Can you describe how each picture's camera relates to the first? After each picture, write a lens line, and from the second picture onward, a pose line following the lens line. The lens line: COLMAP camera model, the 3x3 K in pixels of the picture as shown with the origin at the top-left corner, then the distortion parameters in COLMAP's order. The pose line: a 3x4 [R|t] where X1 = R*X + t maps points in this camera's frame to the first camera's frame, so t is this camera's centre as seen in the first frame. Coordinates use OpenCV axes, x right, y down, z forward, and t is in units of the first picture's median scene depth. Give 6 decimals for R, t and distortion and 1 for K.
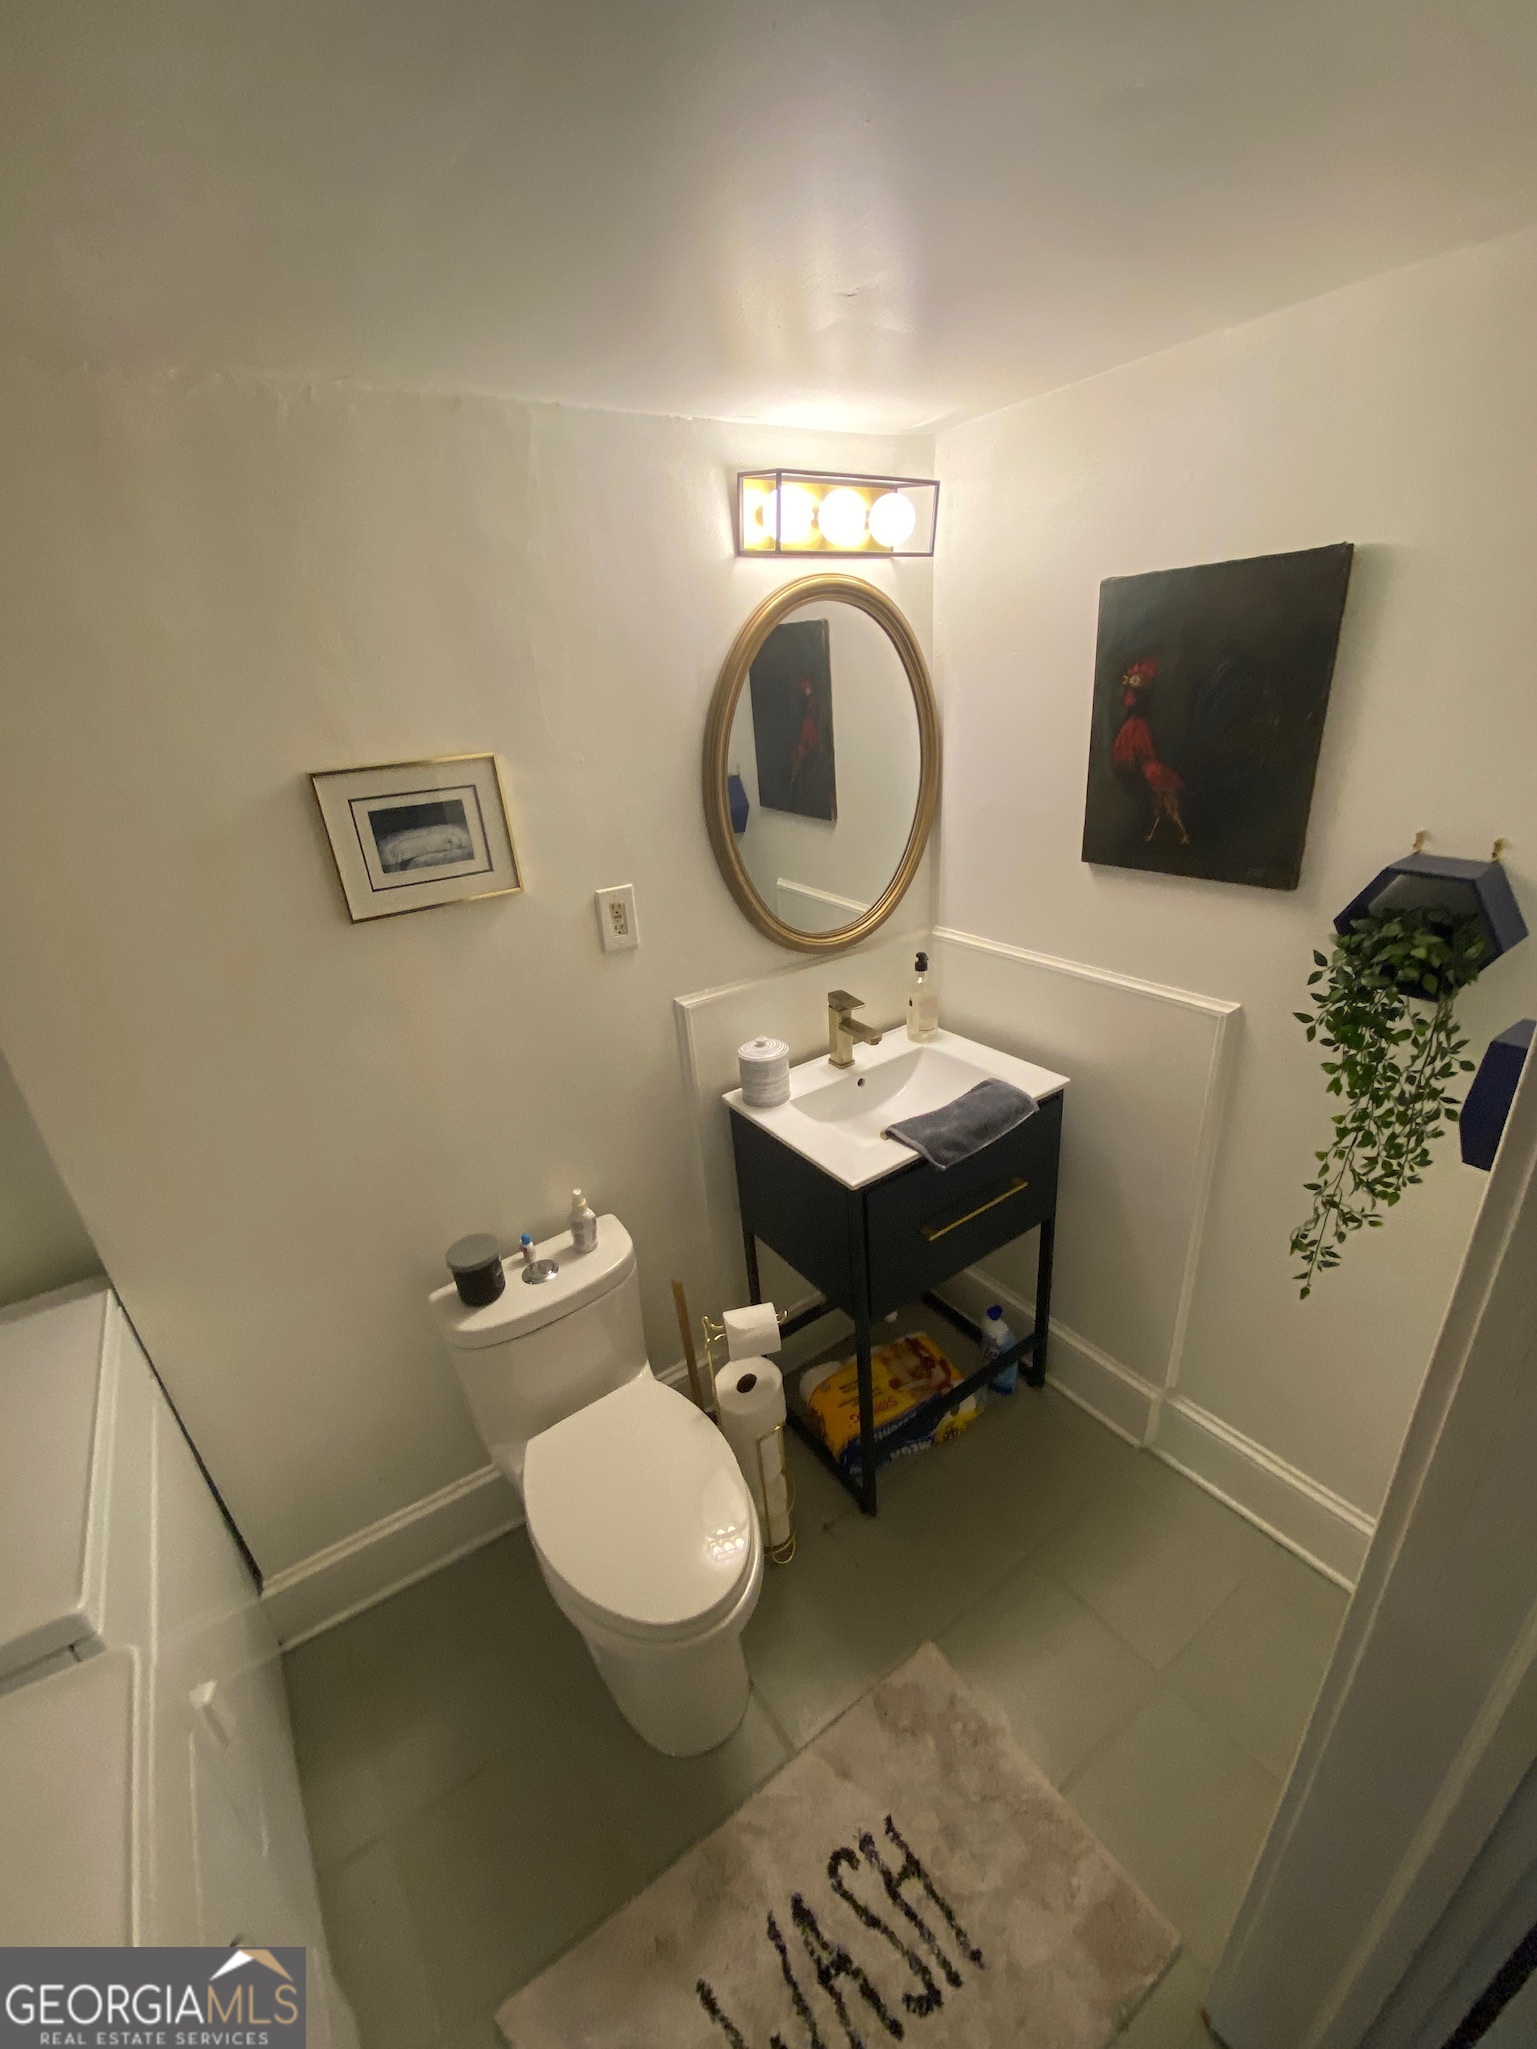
lens RADIAL K [[812.6, 0, 762.9], [0, 812.6, 1033.5], [0, 0, 1]] dist [0.000773, -0.016962]
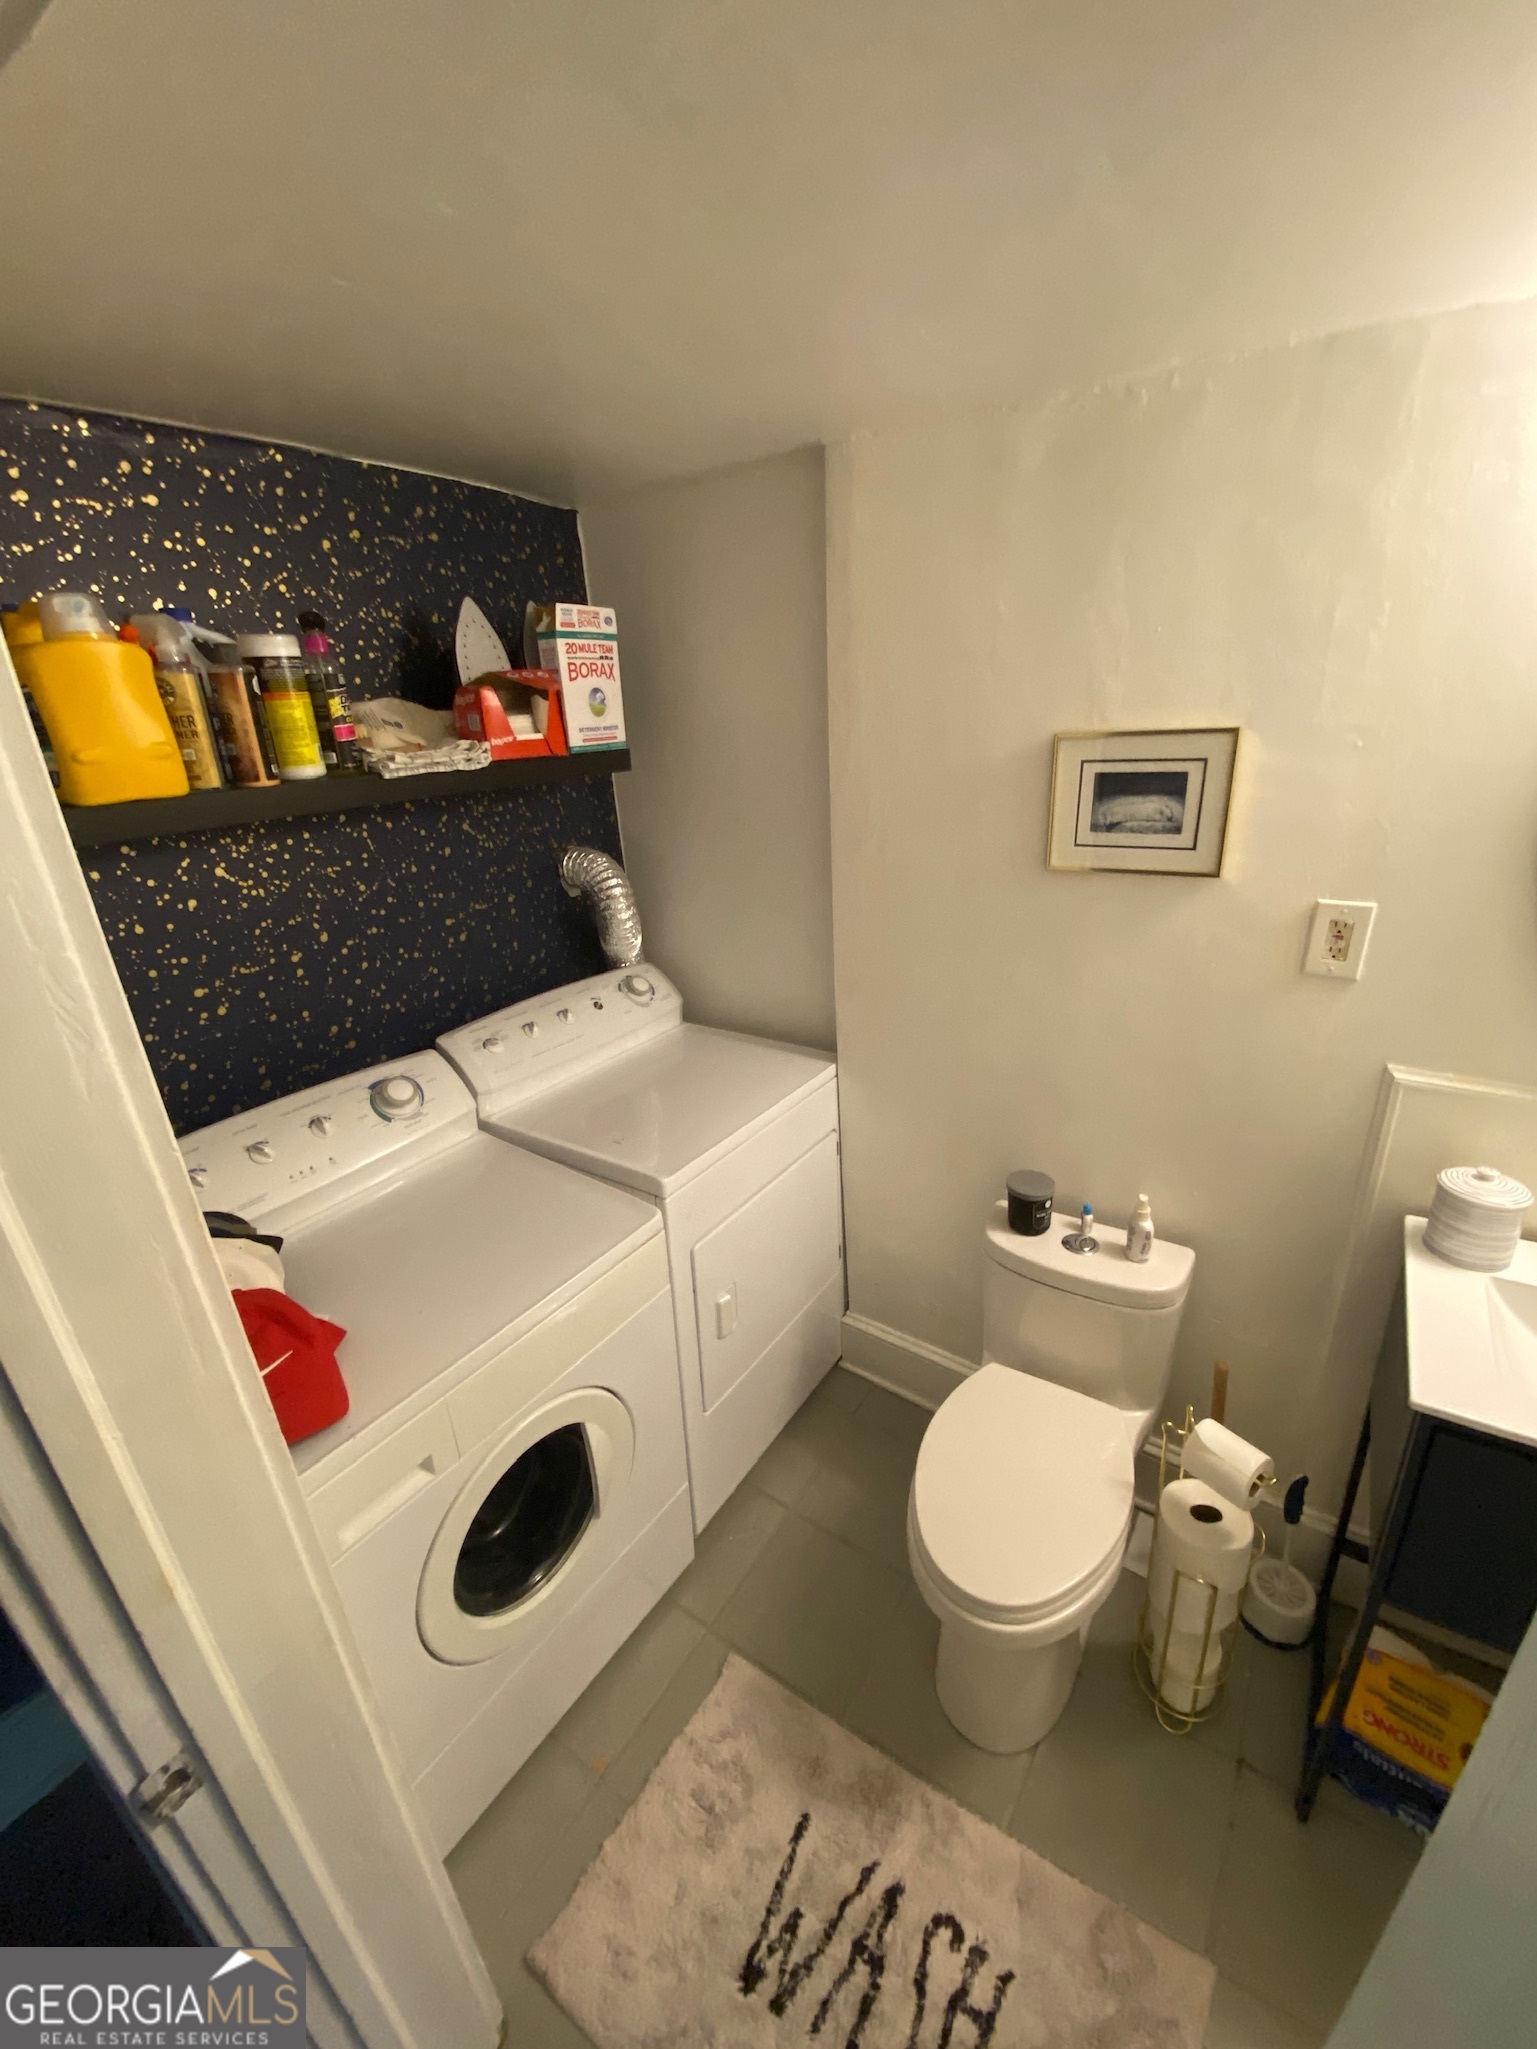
lens RADIAL K [[812.6, 0, 762.9], [0, 812.6, 1033.5], [0, 0, 1]] dist [0.000773, -0.016962]
pose [[0.345126, 0.381236, -0.857641, 0.399865], [-0.335466, 0.903530, 0.266638, -0.090298], [0.876556, 0.195686, 0.439723, 0.179382]]
